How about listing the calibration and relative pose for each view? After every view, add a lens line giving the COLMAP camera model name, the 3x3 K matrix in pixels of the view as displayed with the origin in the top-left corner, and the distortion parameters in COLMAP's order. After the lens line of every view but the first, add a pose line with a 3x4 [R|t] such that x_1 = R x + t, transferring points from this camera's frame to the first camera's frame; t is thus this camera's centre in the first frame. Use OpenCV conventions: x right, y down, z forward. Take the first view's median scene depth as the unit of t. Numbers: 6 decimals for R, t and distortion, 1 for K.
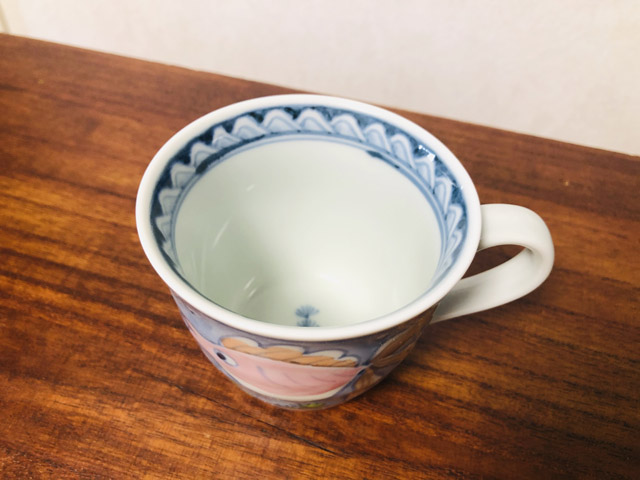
lens RADIAL K [[546.4, 0, 320.1], [0, 546.4, 238.6], [0, 0, 1]] dist [-0.033571, 0.051450]
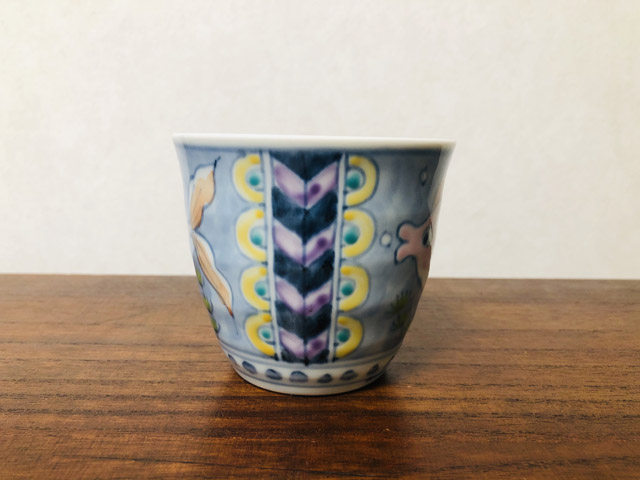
lens RADIAL K [[546.4, 0, 320.1], [0, 546.4, 238.6], [0, 0, 1]] dist [-0.033571, 0.051450]
pose [[0.954138, -0.081496, 0.288061, -0.192445], [0.243400, 0.771391, -0.587973, 0.470046], [-0.174290, 0.631122, 0.755849, 0.236324]]
